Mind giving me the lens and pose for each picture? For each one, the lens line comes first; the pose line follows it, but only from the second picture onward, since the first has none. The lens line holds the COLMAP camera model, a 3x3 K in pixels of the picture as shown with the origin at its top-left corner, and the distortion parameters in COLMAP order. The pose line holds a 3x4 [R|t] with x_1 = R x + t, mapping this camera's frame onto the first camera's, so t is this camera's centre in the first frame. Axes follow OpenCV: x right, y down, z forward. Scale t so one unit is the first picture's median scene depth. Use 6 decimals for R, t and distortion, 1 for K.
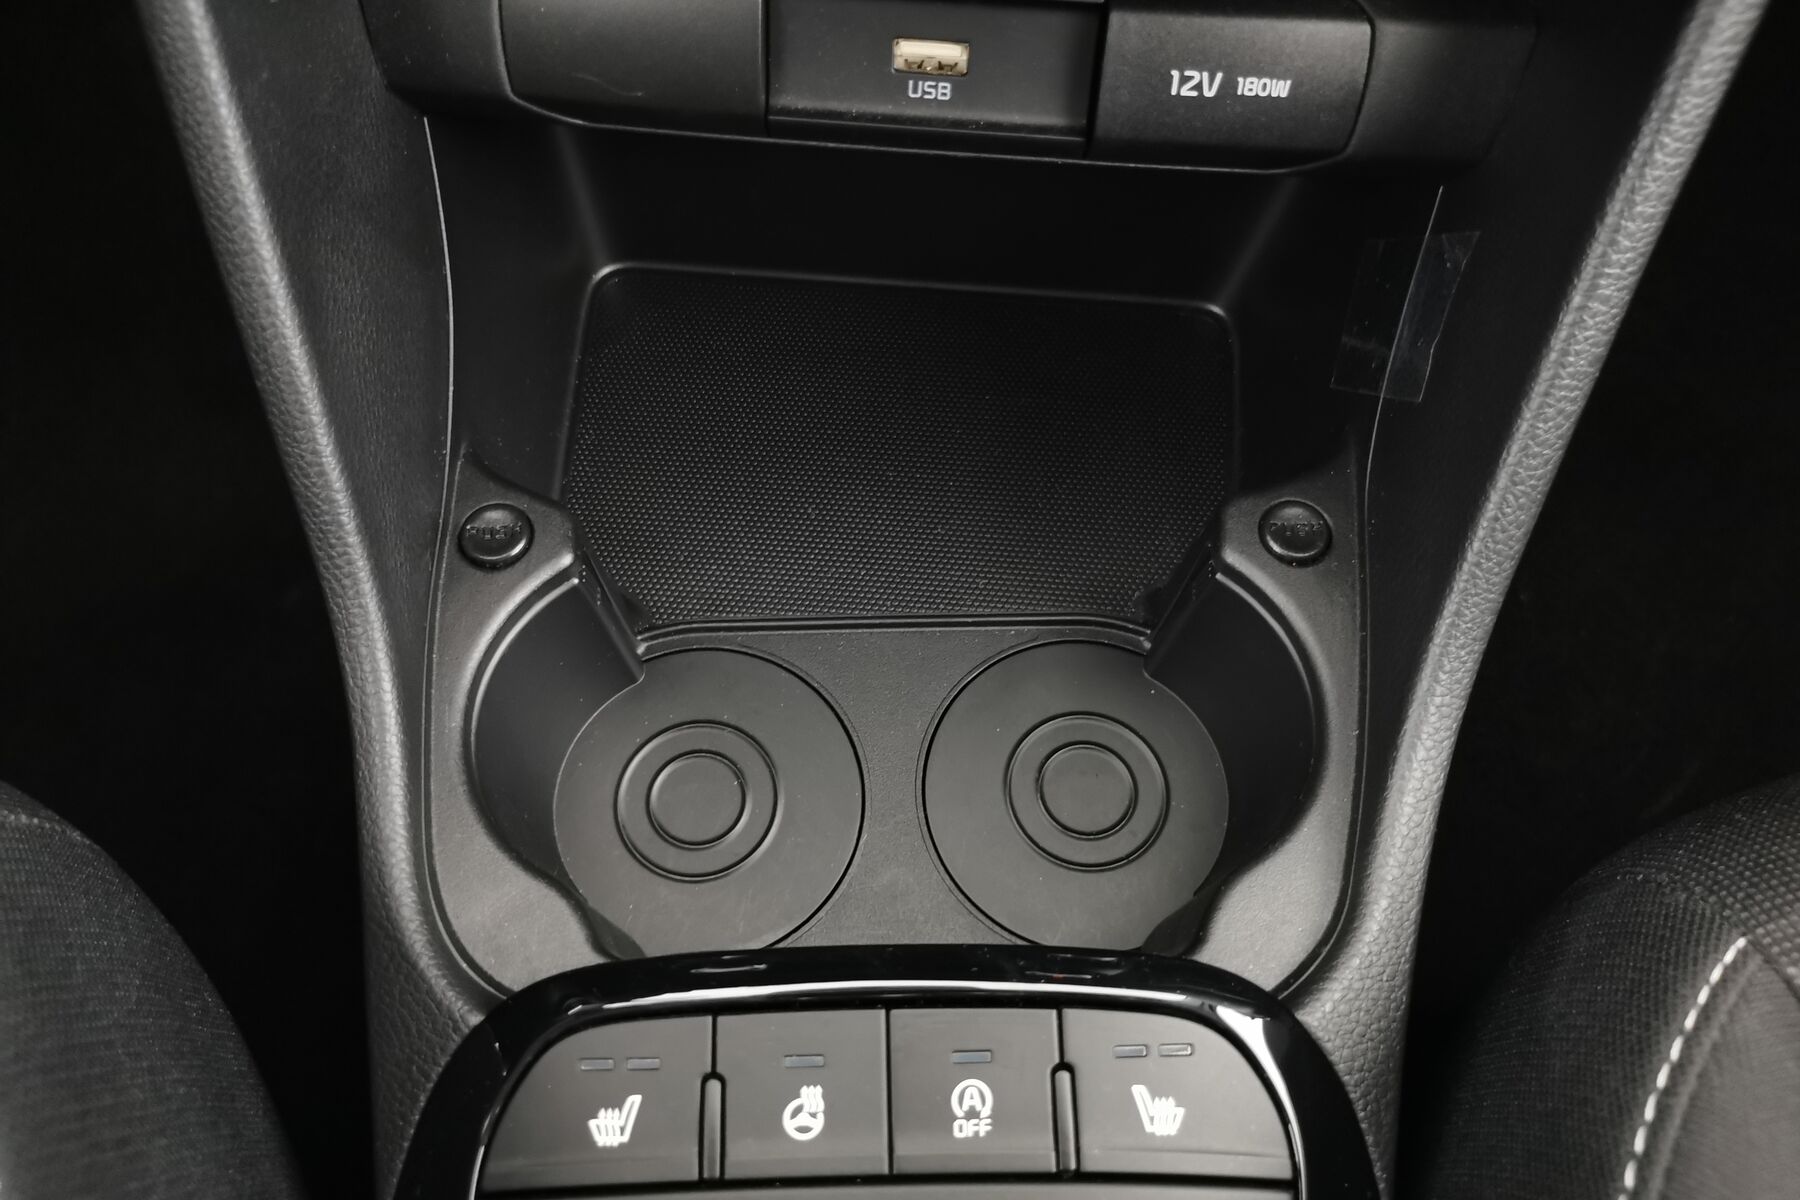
lens RADIAL K [[1422.7, 0, 898.1], [0, 1422.7, 599.3], [0, 0, 1]] dist [0.019541, -0.041507]
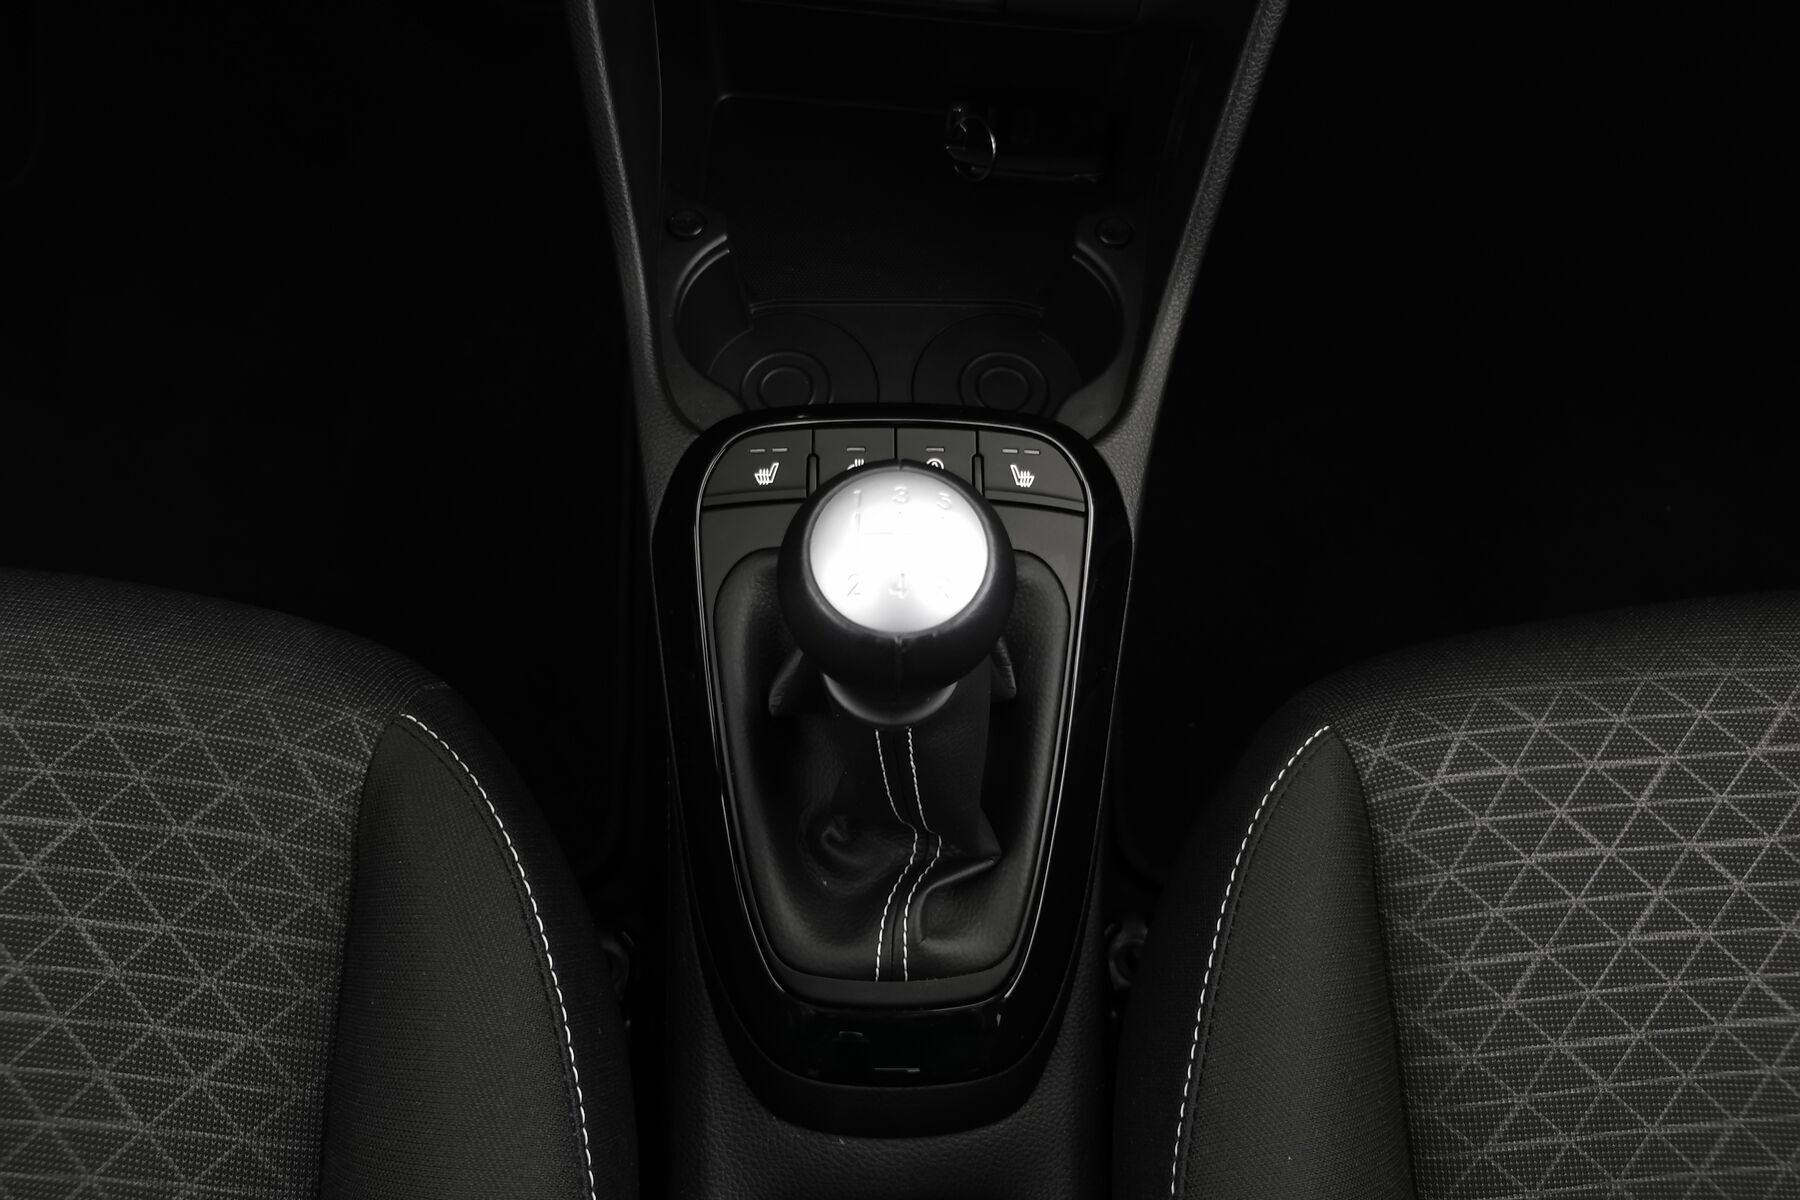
lens RADIAL K [[1422.7, 0, 907.3], [0, 1422.7, 605.9], [0, 0, 1]] dist [0.019541, -0.041507]
pose [[0.999762, 0.014264, 0.016480, -0.020241], [-0.015079, 0.998614, 0.050429, 0.439333], [-0.015738, -0.050665, 0.998592, -1.101744]]
